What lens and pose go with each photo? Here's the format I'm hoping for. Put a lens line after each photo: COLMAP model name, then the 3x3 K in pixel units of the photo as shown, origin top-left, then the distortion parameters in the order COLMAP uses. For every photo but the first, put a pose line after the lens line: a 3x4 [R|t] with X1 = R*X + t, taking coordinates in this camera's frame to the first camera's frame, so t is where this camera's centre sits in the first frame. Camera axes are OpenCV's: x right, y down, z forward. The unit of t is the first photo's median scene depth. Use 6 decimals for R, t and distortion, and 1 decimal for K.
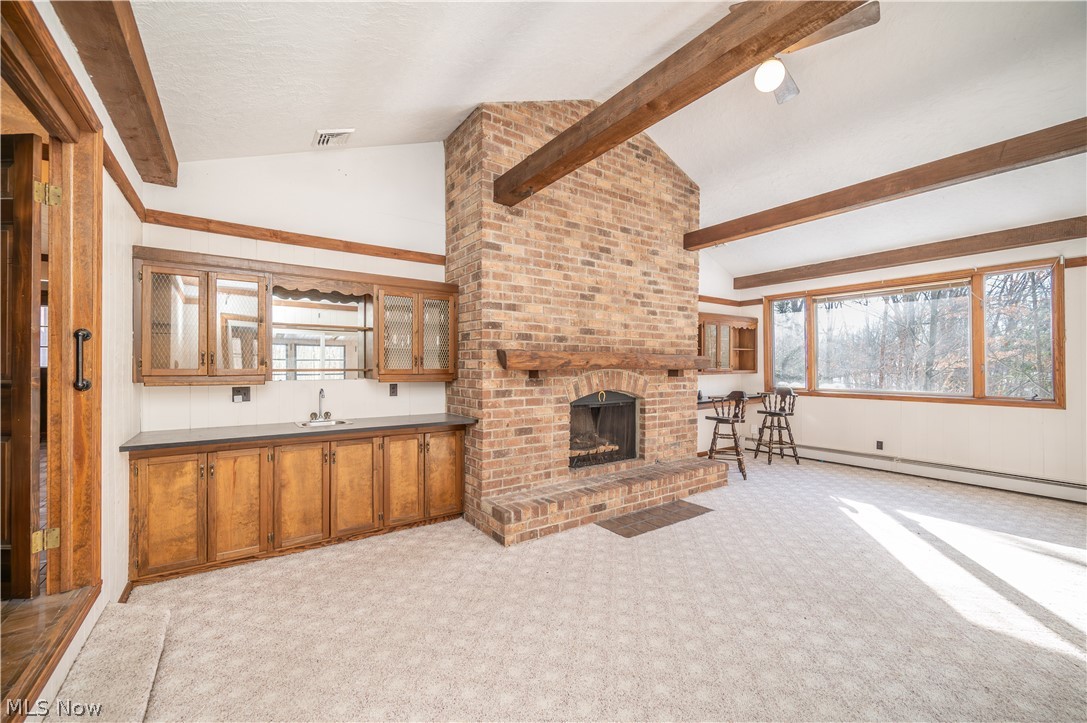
lens RADIAL K [[436.8, 0, 545.4], [0, 436.8, 363.9], [0, 0, 1]] dist [0.001959, -0.000162]
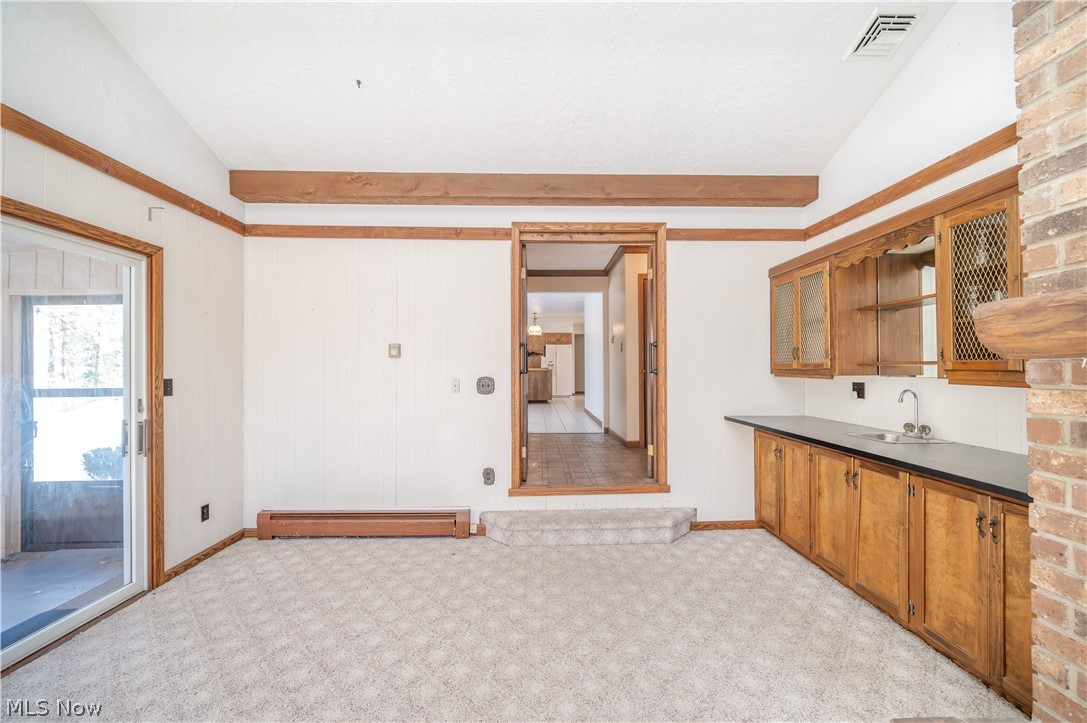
lens RADIAL K [[436.8, 0, 546.8], [0, 436.8, 366.2], [0, 0, 1]] dist [0.001959, -0.000162]
pose [[-0.564469, -0.001668, -0.825452, 0.453296], [0.008408, 0.999934, -0.007770, 0.022988], [0.825411, -0.011327, -0.564418, 1.060297]]
